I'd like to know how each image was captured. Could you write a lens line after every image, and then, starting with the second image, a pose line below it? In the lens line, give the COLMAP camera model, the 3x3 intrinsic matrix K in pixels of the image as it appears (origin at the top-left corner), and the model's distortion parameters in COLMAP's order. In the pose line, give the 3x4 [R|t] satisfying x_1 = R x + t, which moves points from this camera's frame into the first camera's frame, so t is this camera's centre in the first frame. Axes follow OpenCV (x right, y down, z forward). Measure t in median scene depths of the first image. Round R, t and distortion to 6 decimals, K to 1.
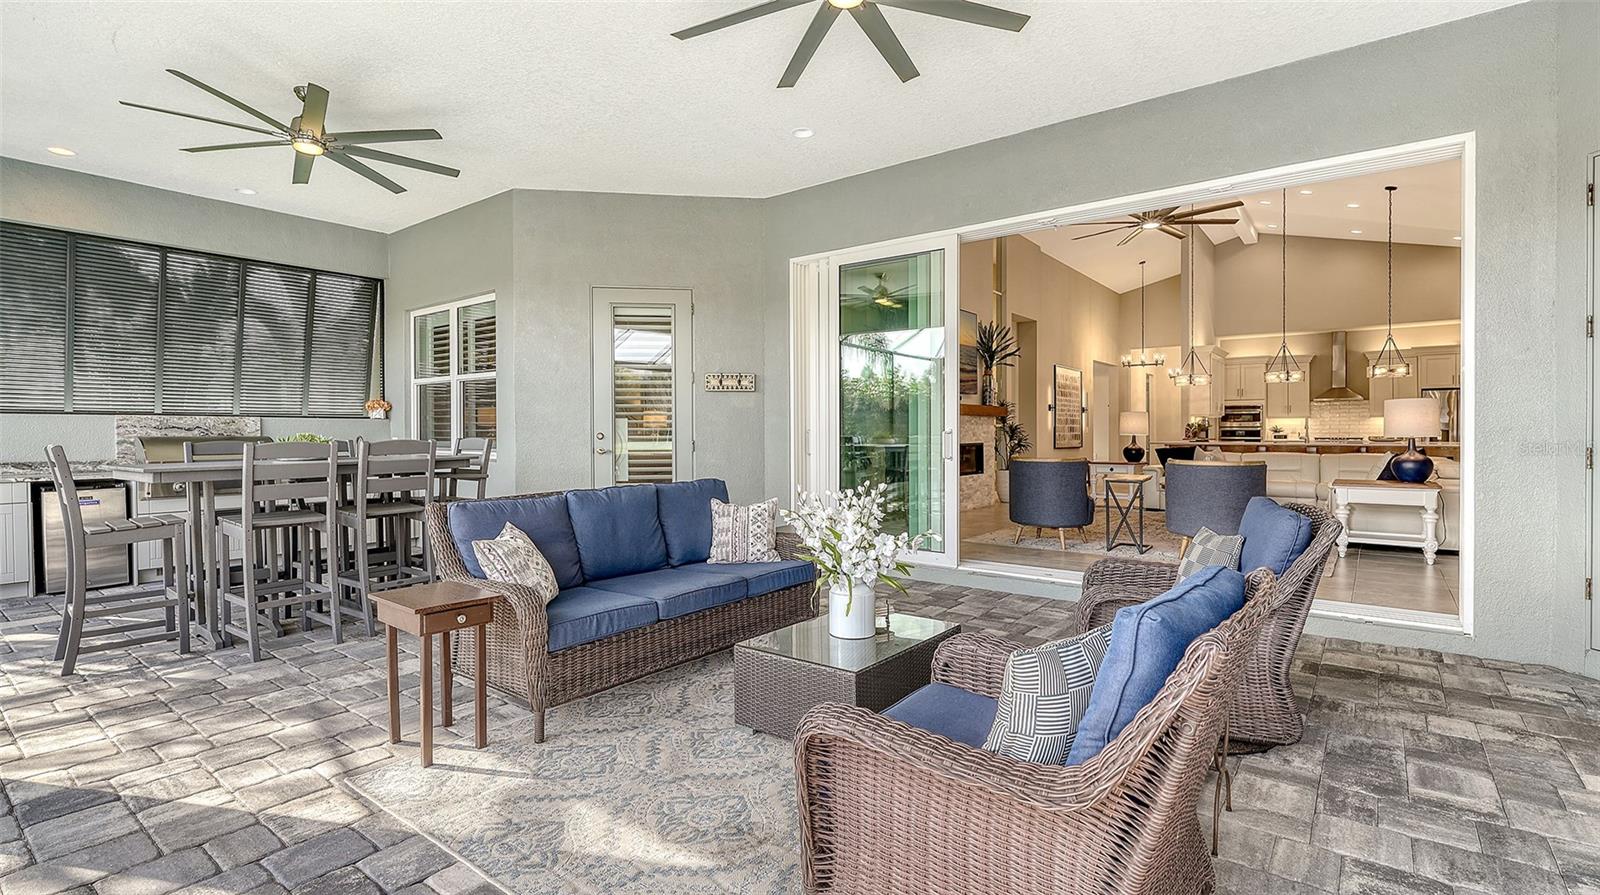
lens RADIAL K [[731.5, 0, 798.7], [0, 731.5, 446.5], [0, 0, 1]] dist [-0.021015, -0.000405]
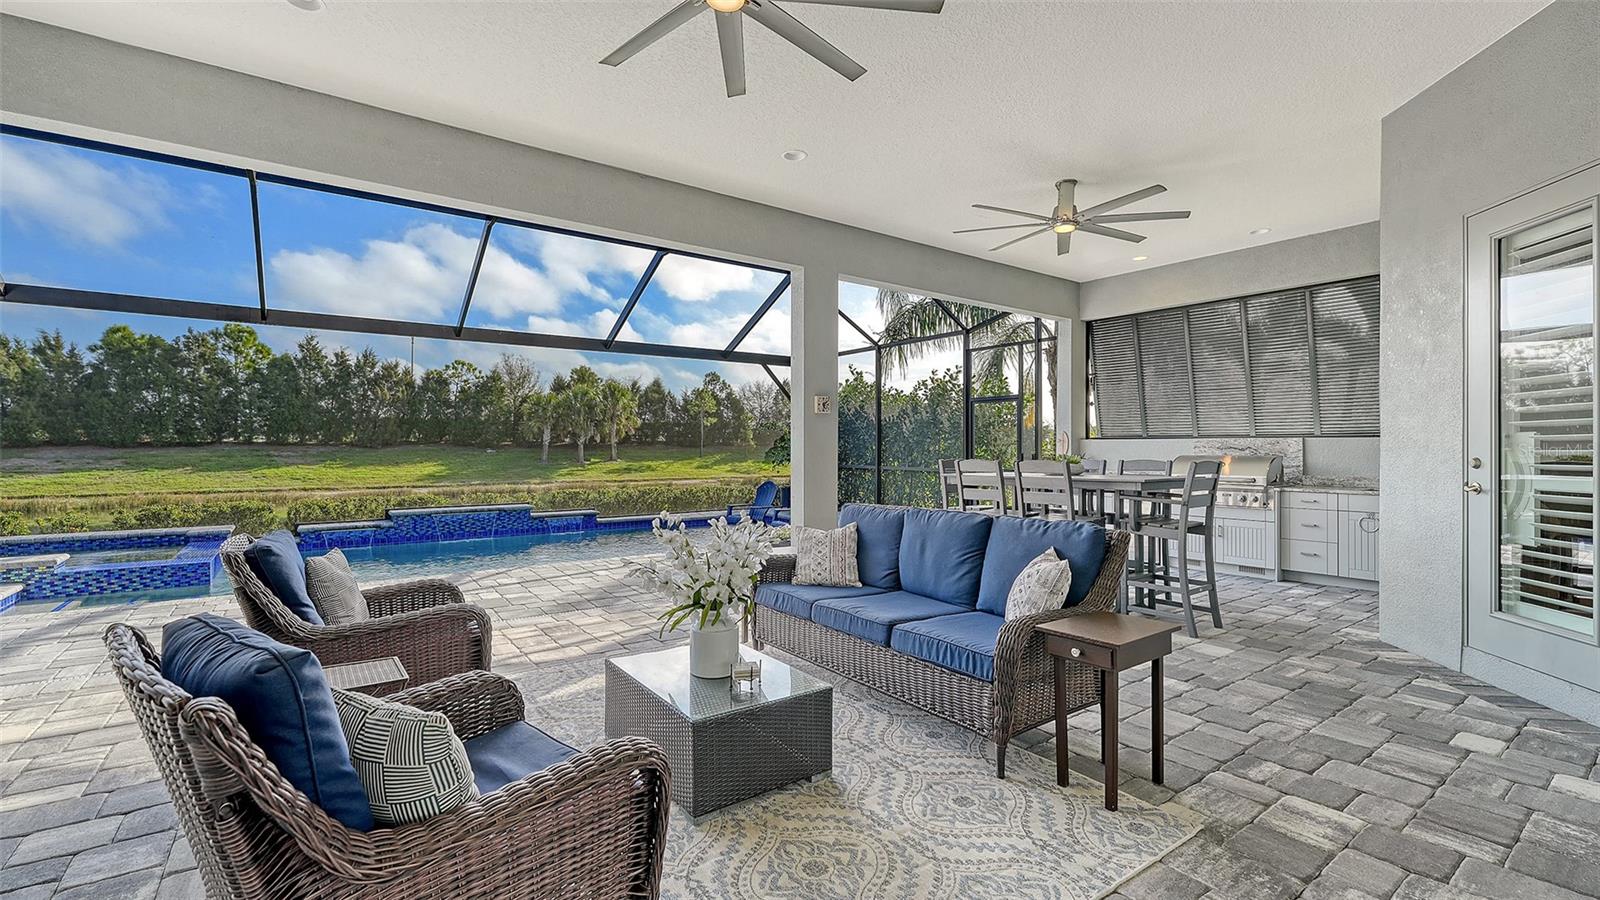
lens RADIAL K [[683.6, 0, 812.4], [0, 683.6, 472.5], [0, 0, 1]] dist [-0.001882, 0.000630]
pose [[-0.276527, 0.035288, -0.960358, 0.417690], [-0.019450, 0.998915, 0.042305, -0.019994], [0.960809, 0.030377, -0.275541, 0.632551]]
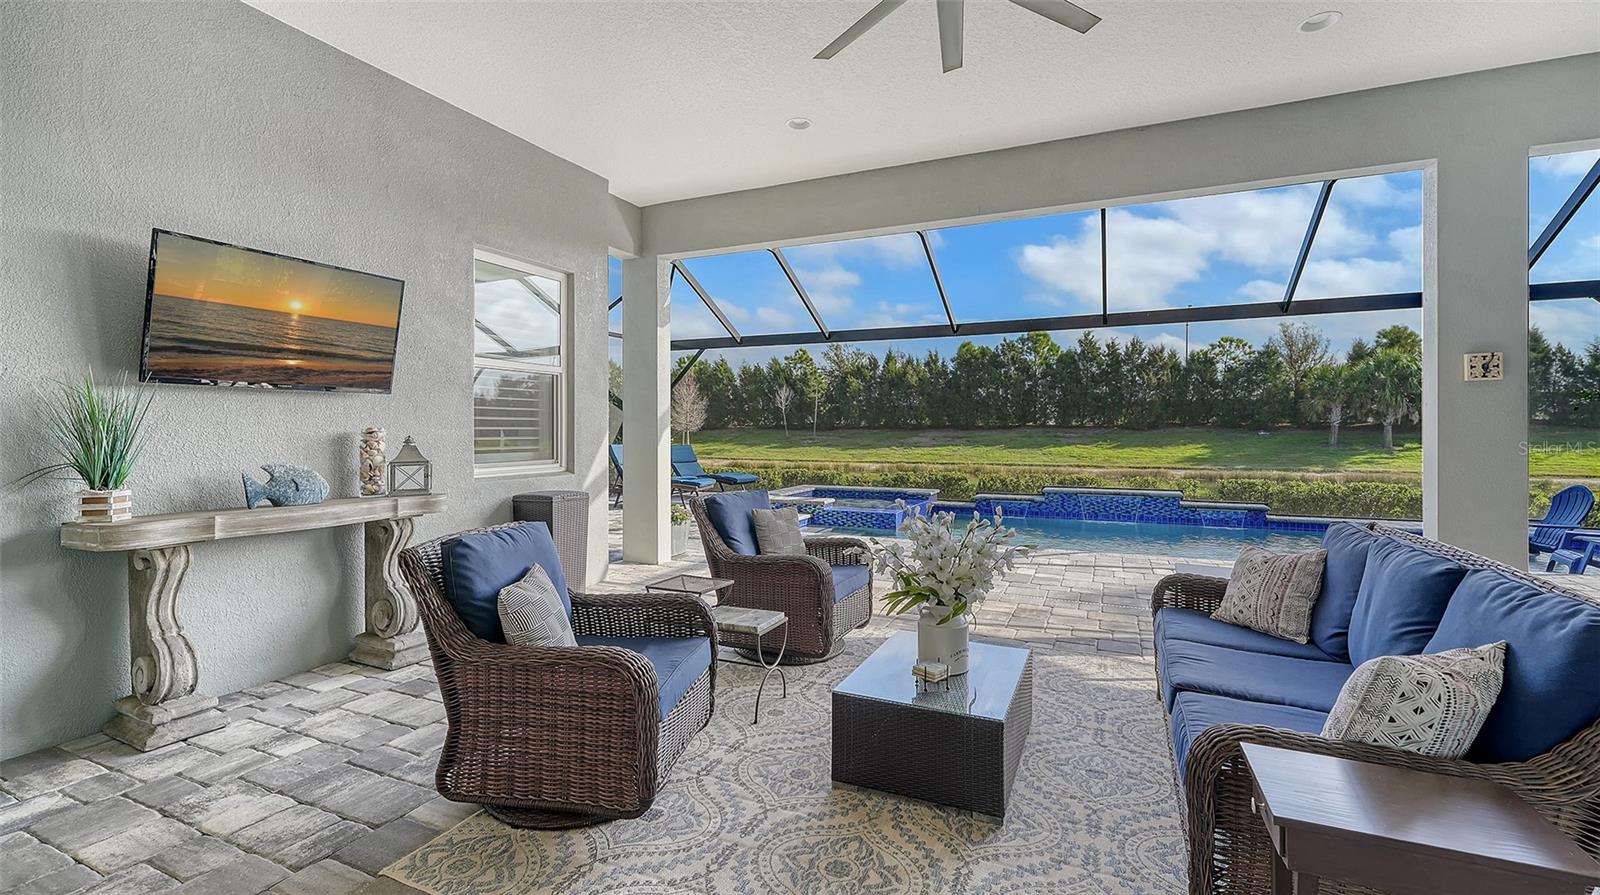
lens RADIAL K [[683.6, 0, 794.2], [0, 683.6, 462.6], [0, 0, 1]] dist [-0.001882, 0.000630]
pose [[-0.974619, 0.012409, -0.223526, 0.210522], [-0.002844, 0.997696, 0.067787, -0.029169], [0.223852, 0.066703, -0.972338, 0.834675]]
